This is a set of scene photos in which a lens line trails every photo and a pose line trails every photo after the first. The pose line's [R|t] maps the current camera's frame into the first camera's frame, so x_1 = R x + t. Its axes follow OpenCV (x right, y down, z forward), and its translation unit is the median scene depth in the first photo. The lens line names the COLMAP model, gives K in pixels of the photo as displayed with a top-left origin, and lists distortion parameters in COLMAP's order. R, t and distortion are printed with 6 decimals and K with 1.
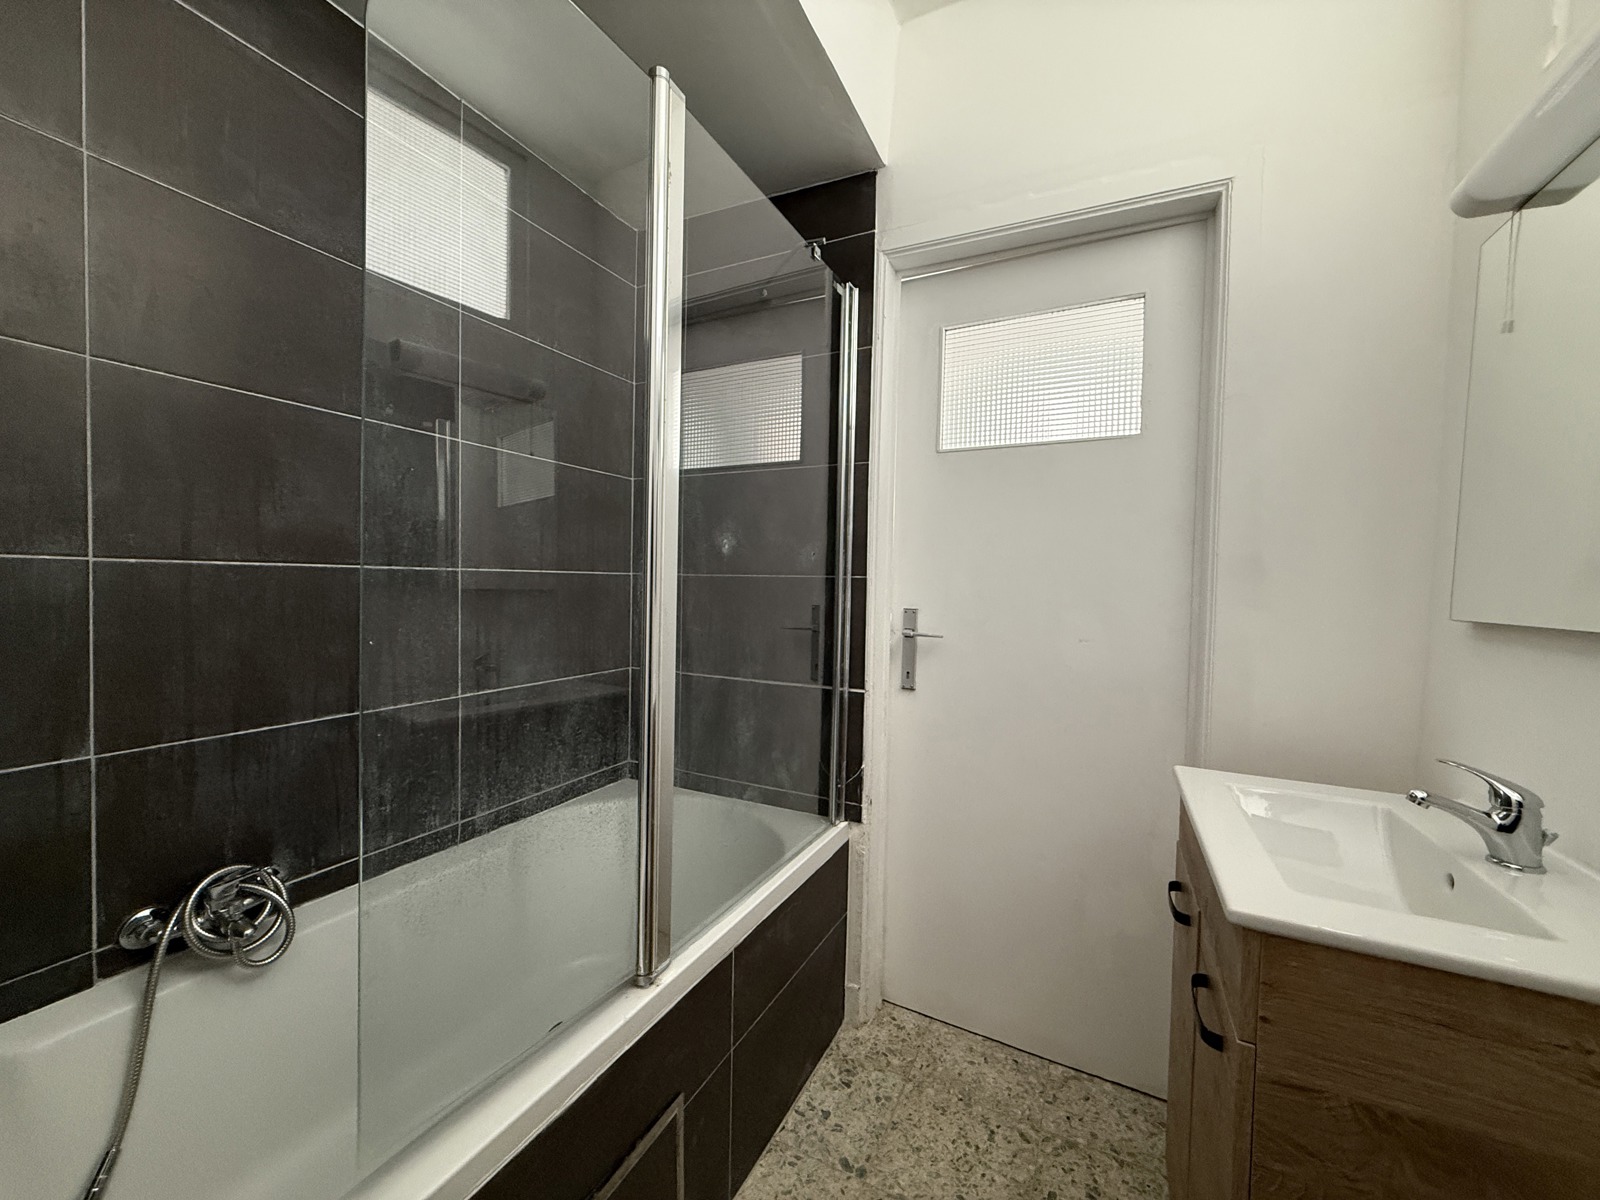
lens RADIAL K [[635.7, 0, 800.0], [0, 635.7, 600.0], [0, 0, 1]] dist [-0.000218, -0.000054]
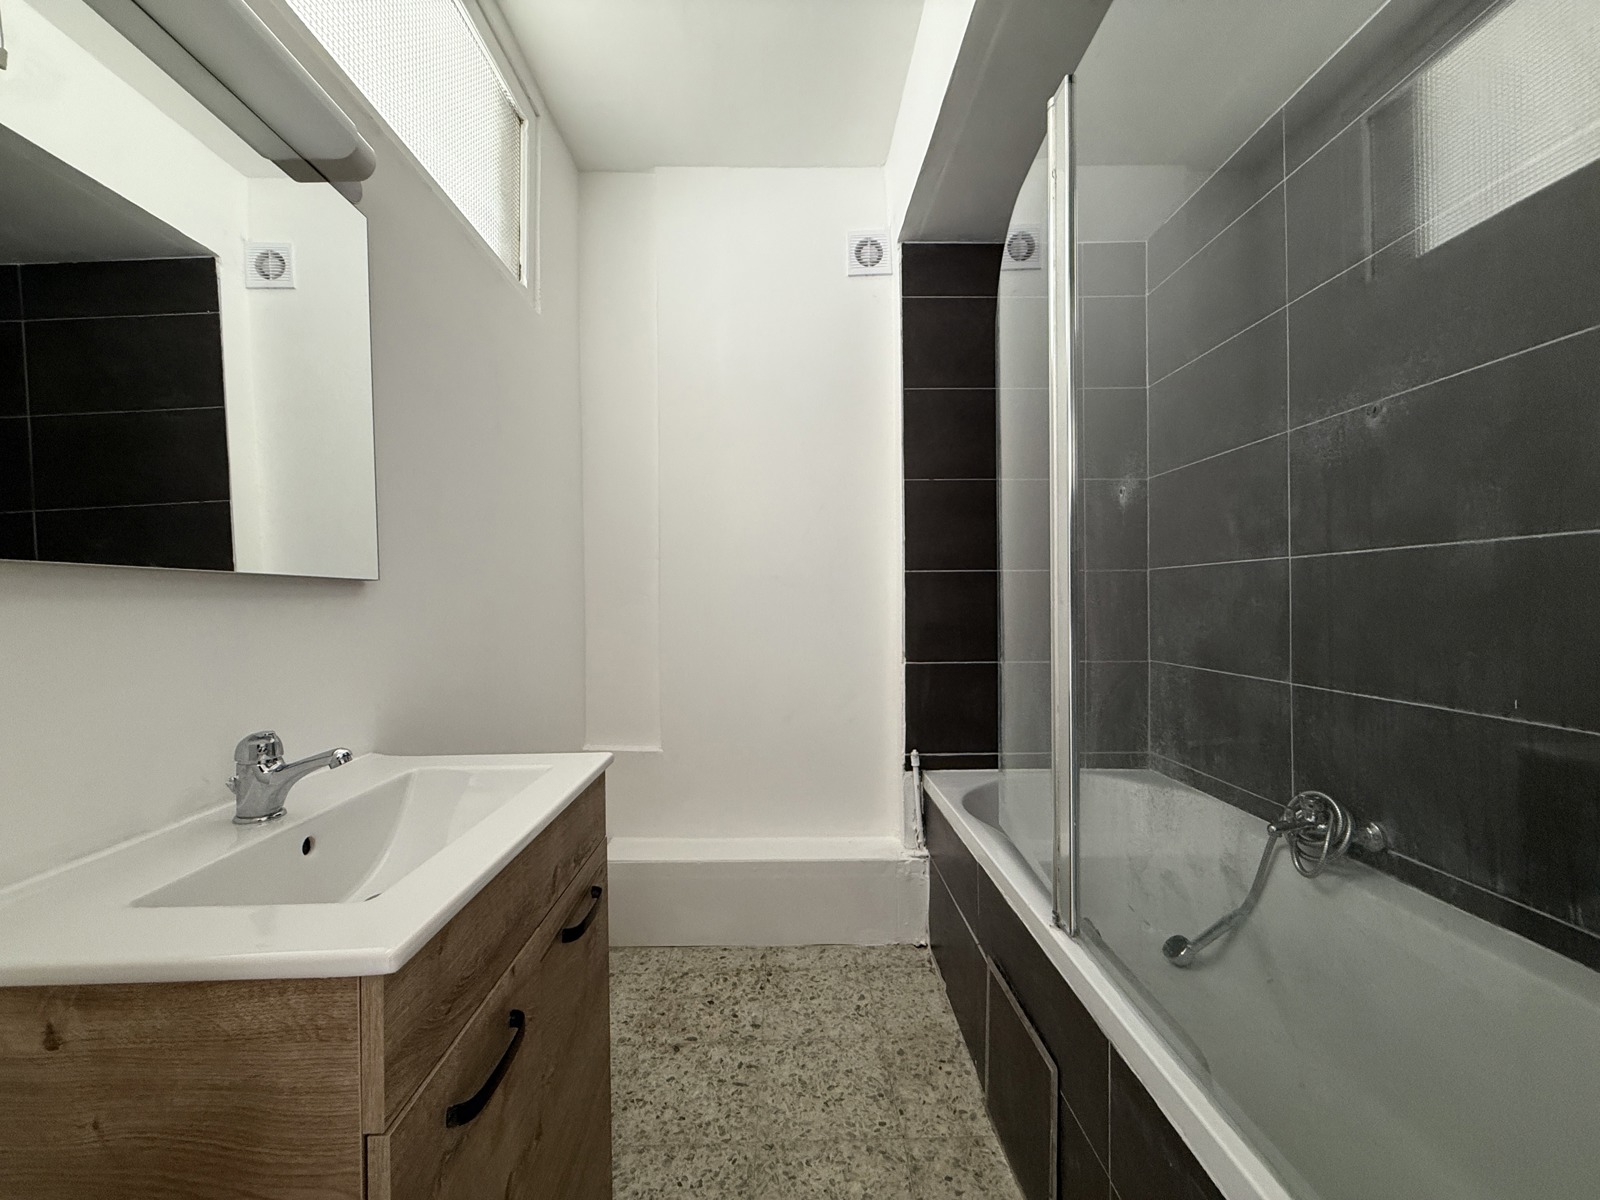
lens RADIAL K [[635.7, 0, 800.0], [0, 635.7, 600.0], [0, 0, 1]] dist [-0.000218, -0.000054]
pose [[-0.884118, -0.016832, -0.466960, 0.637034], [-0.030370, 0.999308, 0.021479, 0.040093], [0.466275, 0.033172, -0.884018, 1.662257]]
